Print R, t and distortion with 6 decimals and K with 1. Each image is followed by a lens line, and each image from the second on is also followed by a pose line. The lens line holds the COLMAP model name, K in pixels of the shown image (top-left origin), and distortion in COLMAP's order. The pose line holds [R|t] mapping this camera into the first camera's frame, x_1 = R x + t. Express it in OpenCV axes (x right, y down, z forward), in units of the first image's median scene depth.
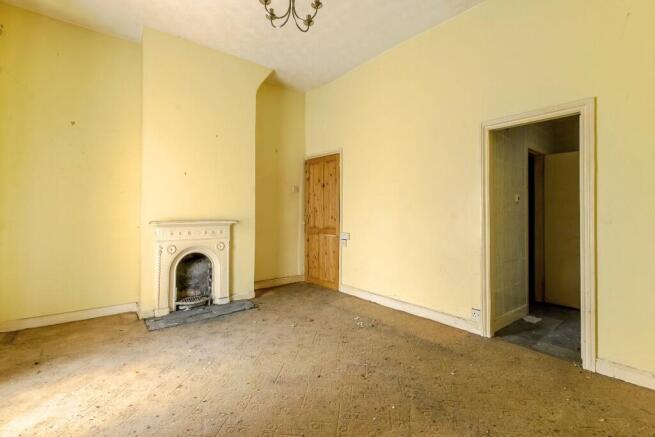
lens RADIAL K [[295.9, 0, 325.3], [0, 295.9, 212.8], [0, 0, 1]] dist [0.007692, -0.000497]
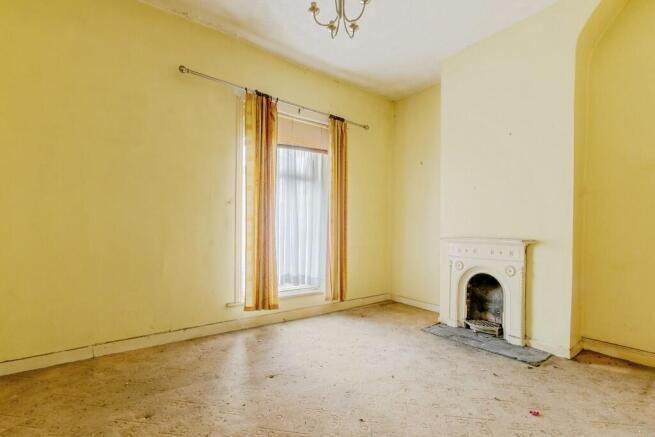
lens RADIAL K [[295.9, 0, 332.1], [0, 295.9, 235.5], [0, 0, 1]] dist [0.007692, -0.000497]
pose [[-0.014404, 0.014443, -0.999792, 0.509031], [-0.009354, 0.999850, 0.014579, 0.009592], [0.999853, 0.009562, -0.014267, 0.578840]]
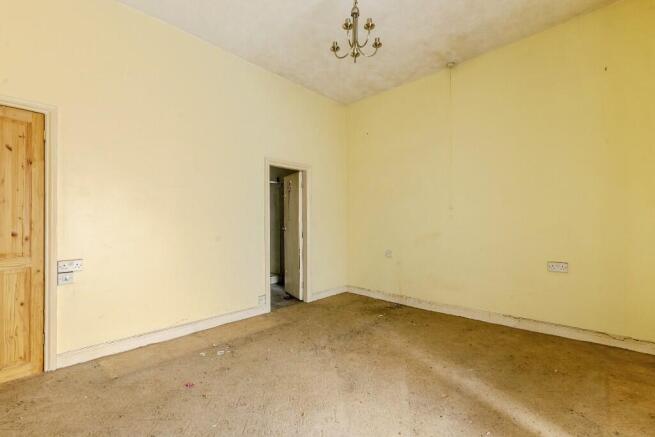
lens RADIAL K [[295.9, 0, 330.8], [0, 295.9, 220.6], [0, 0, 1]] dist [0.007692, -0.000497]
pose [[-0.124328, 0.006078, 0.992223, -0.721283], [0.007312, 0.999960, -0.005210, -0.001752], [-0.992214, 0.006607, -0.124368, 0.728449]]
